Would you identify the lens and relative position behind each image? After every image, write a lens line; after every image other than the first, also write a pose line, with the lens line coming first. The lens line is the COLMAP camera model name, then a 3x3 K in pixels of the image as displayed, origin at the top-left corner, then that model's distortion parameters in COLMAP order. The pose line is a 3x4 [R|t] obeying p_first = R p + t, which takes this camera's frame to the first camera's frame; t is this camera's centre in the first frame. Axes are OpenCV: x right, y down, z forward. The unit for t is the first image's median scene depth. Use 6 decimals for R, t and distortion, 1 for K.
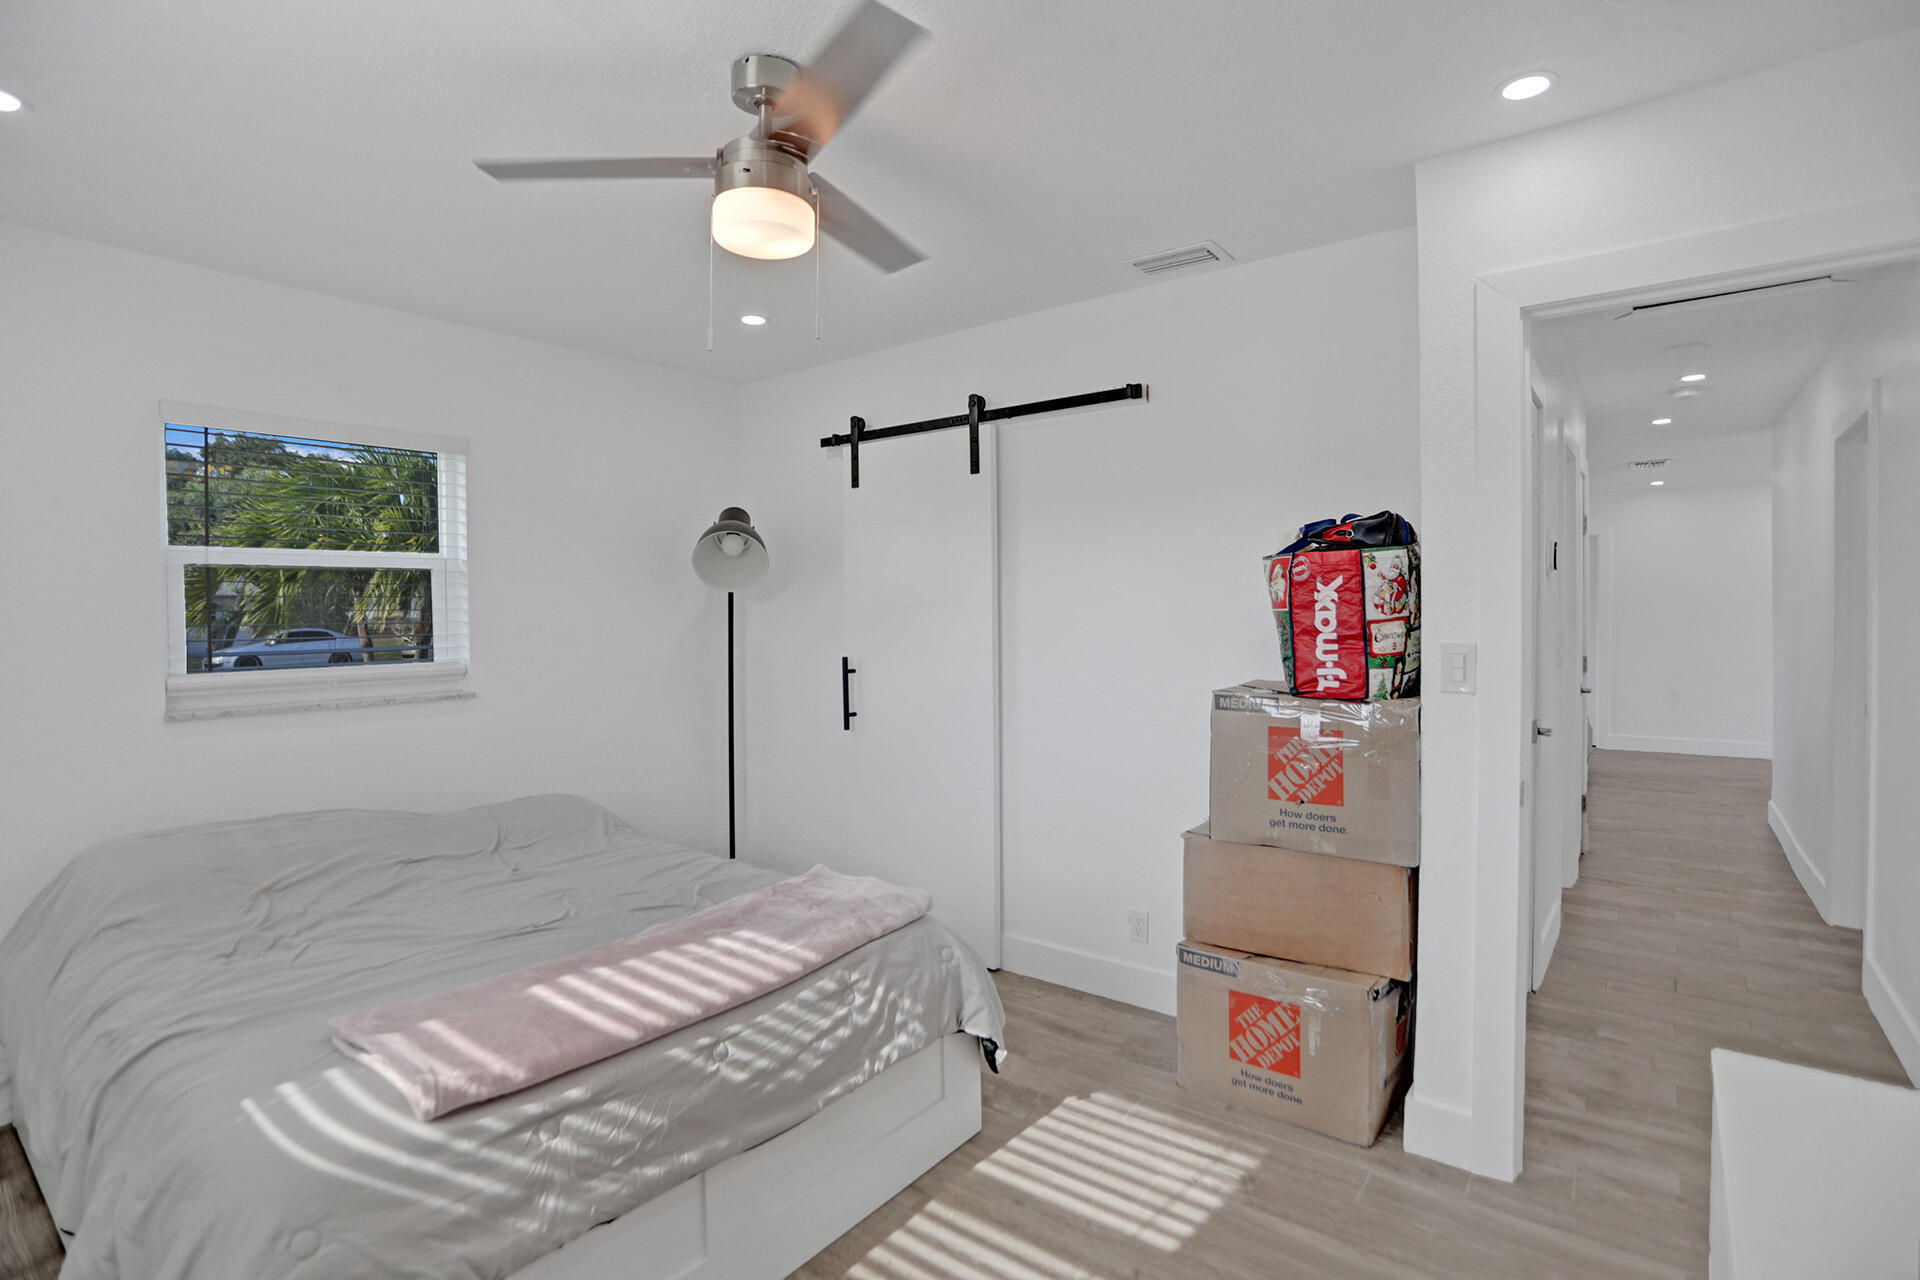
lens RADIAL K [[926.9, 0, 959.1], [0, 926.9, 622.9], [0, 0, 1]] dist [-0.079154, 0.033816]
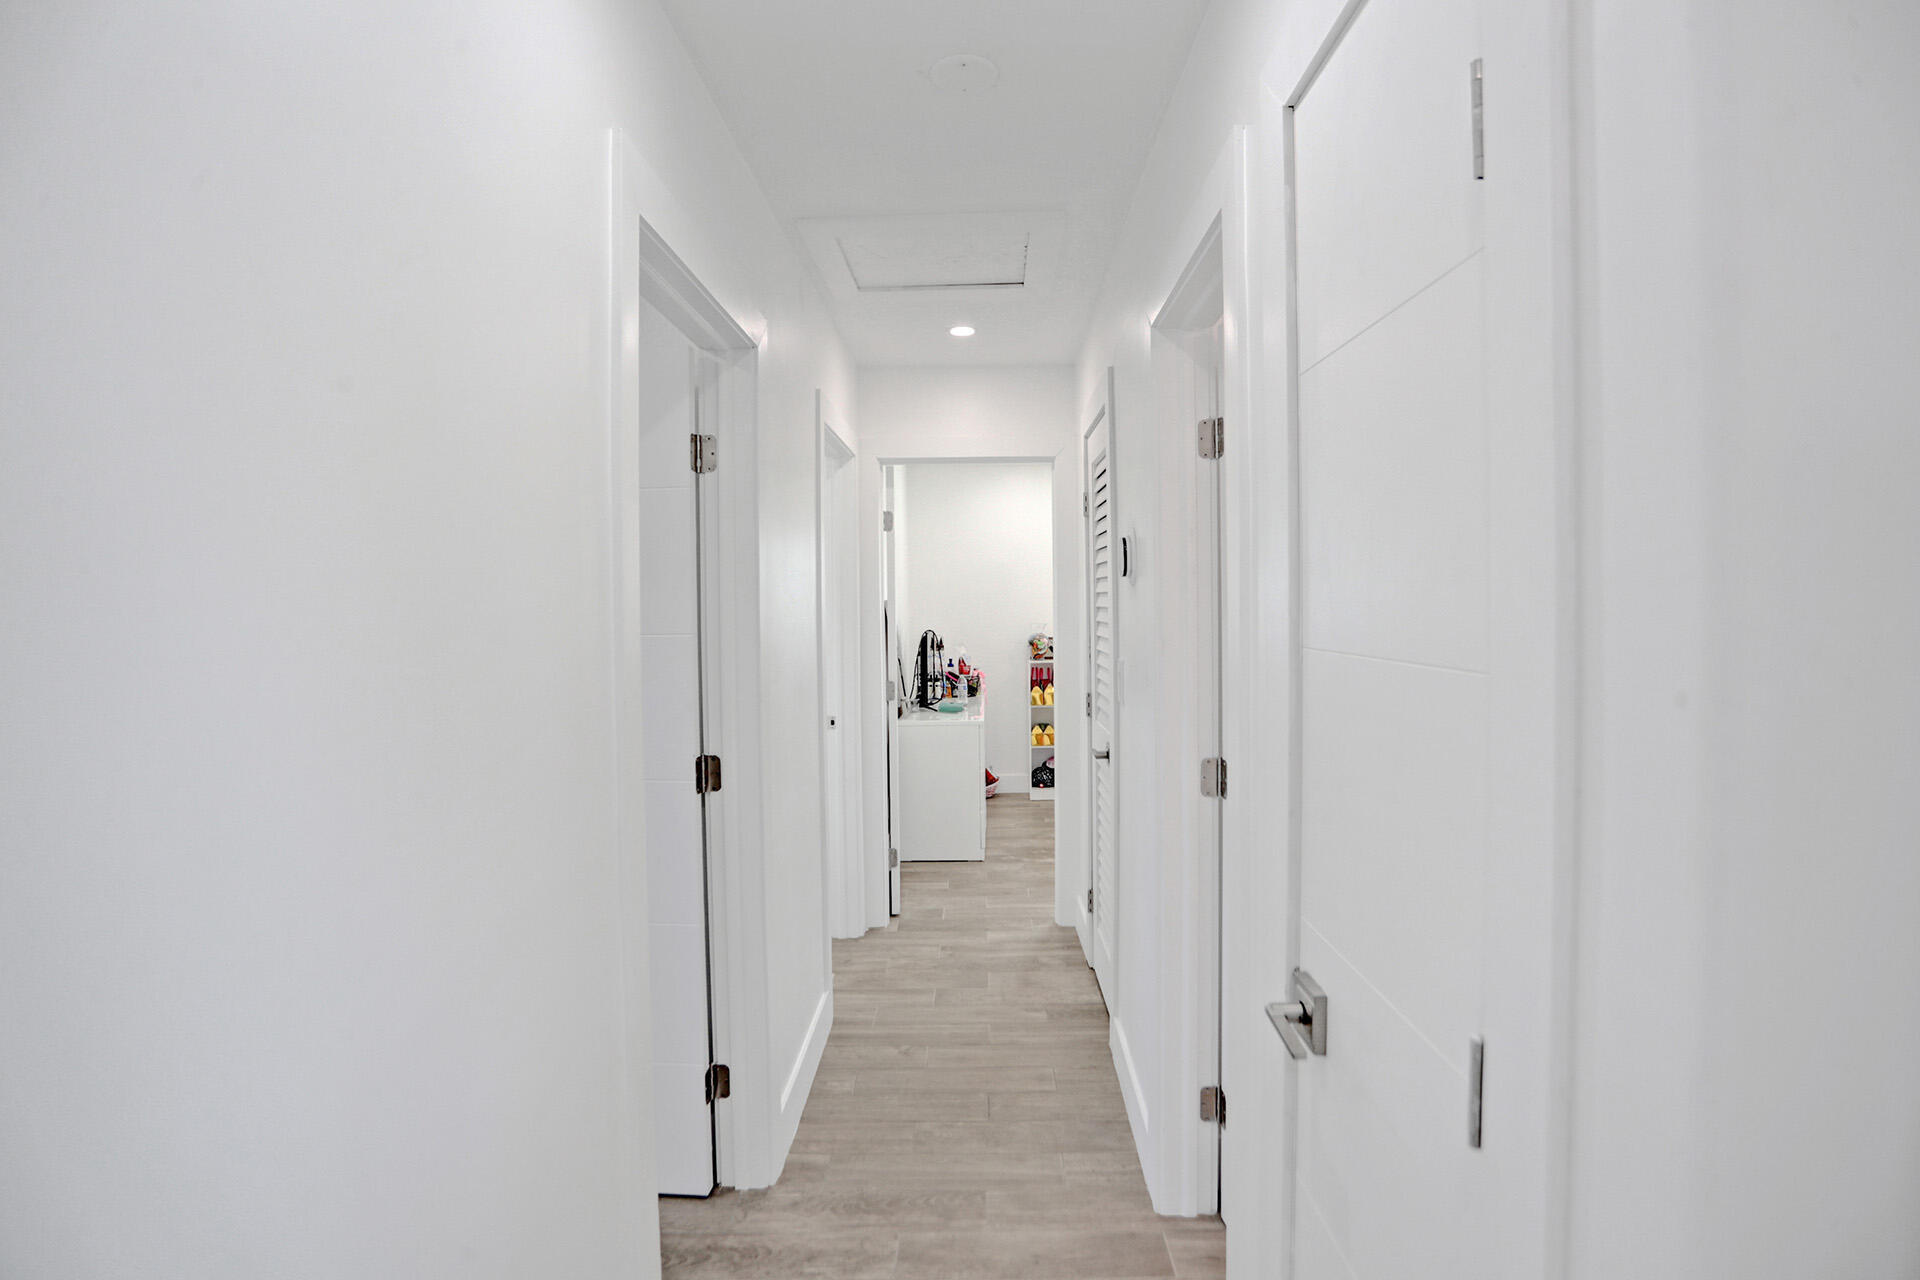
lens RADIAL K [[926.9, 0, 959.1], [0, 926.9, 622.9], [0, 0, 1]] dist [-0.079154, 0.033816]
pose [[-0.802946, 0.027290, -0.595426, 2.254375], [0.005576, 0.999252, 0.038279, -0.096450], [0.596025, 0.027416, -0.802497, 2.819948]]
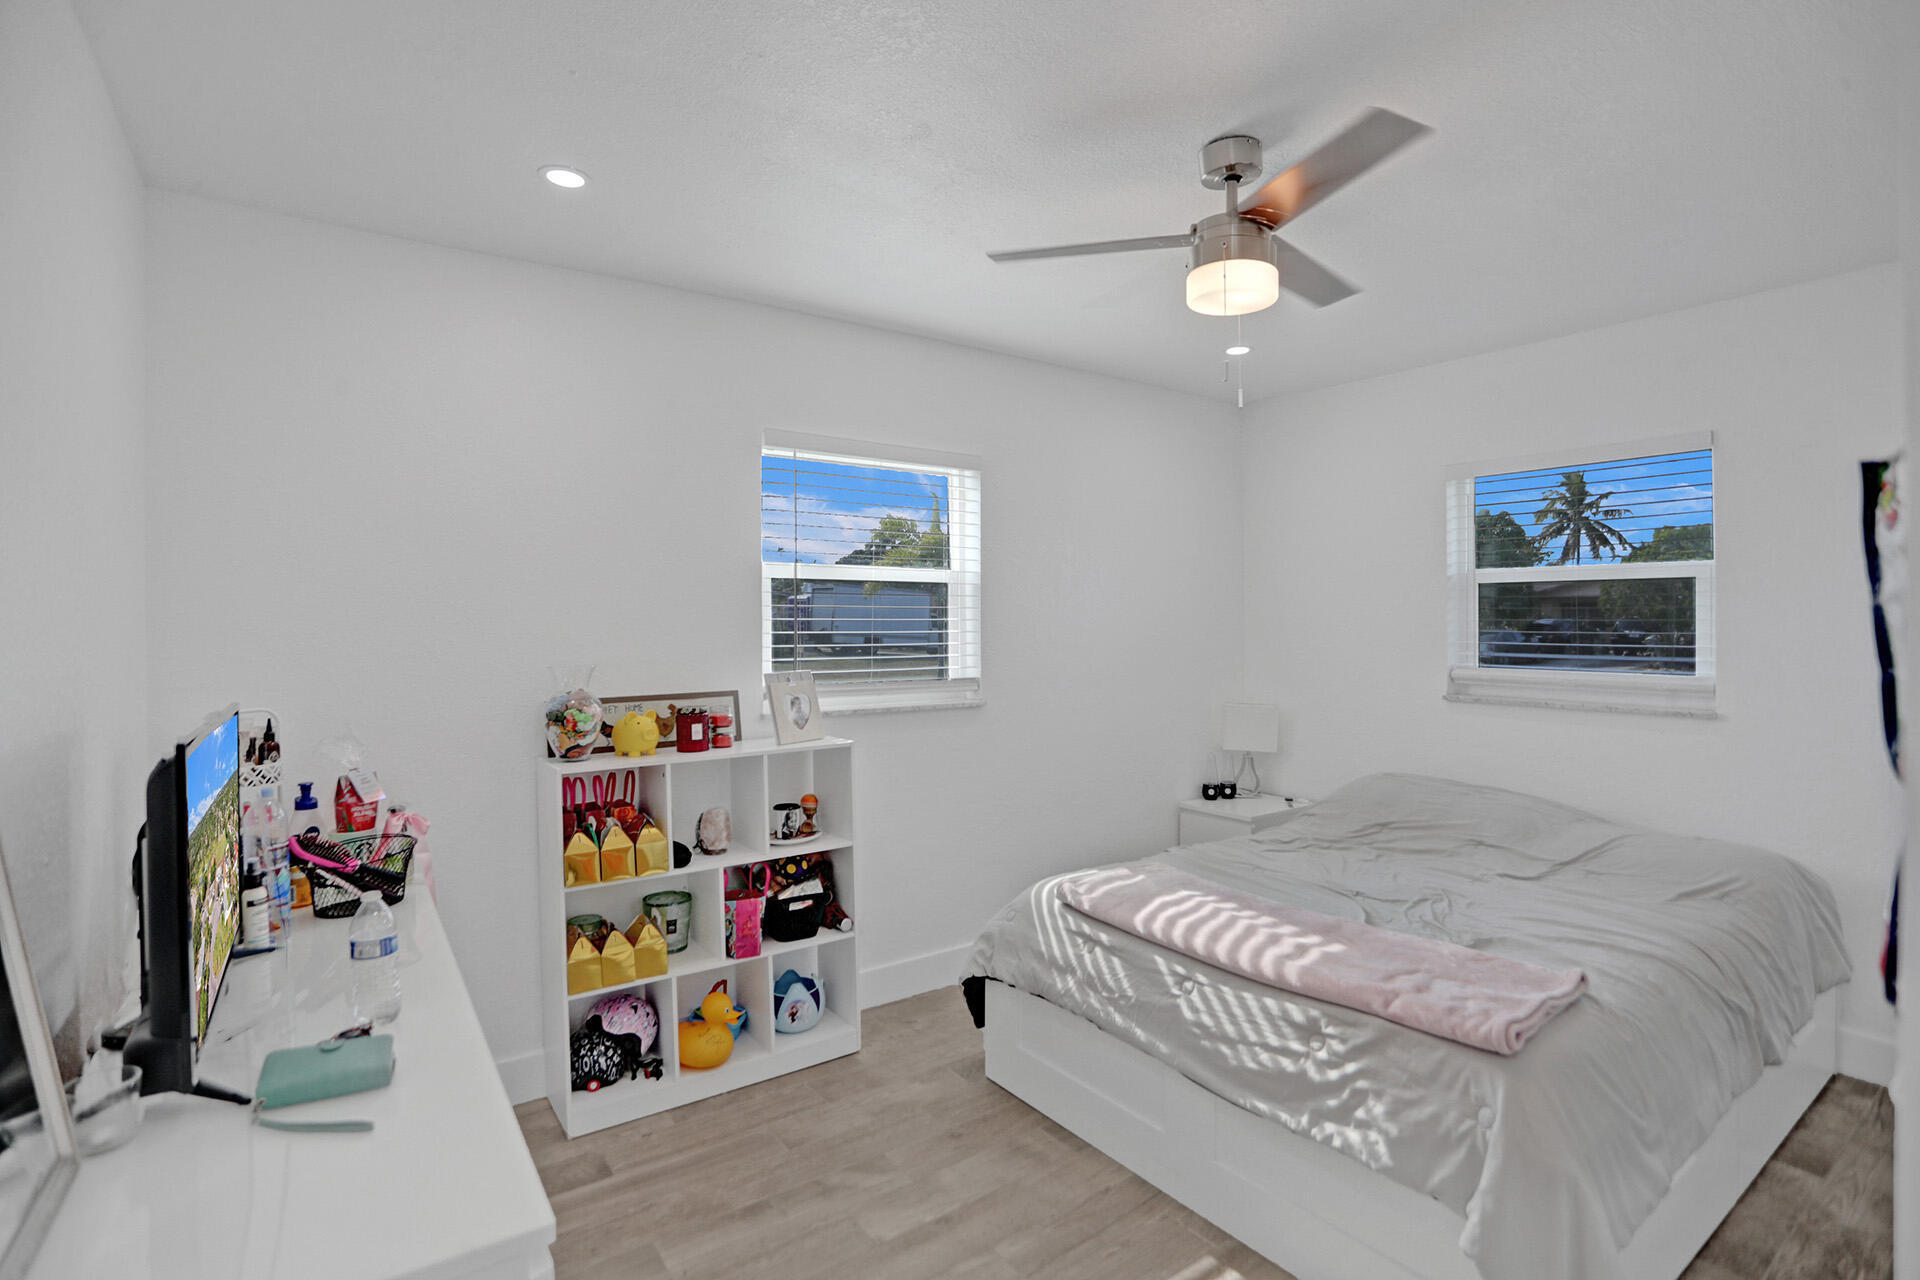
lens RADIAL K [[926.9, 0, 959.1], [0, 926.9, 622.9], [0, 0, 1]] dist [-0.079154, 0.033816]
pose [[-0.307382, 0.012104, -0.951509, 0.913027], [-0.004147, 0.999893, 0.014059, -0.035562], [0.951577, 0.008267, -0.307299, 0.980262]]
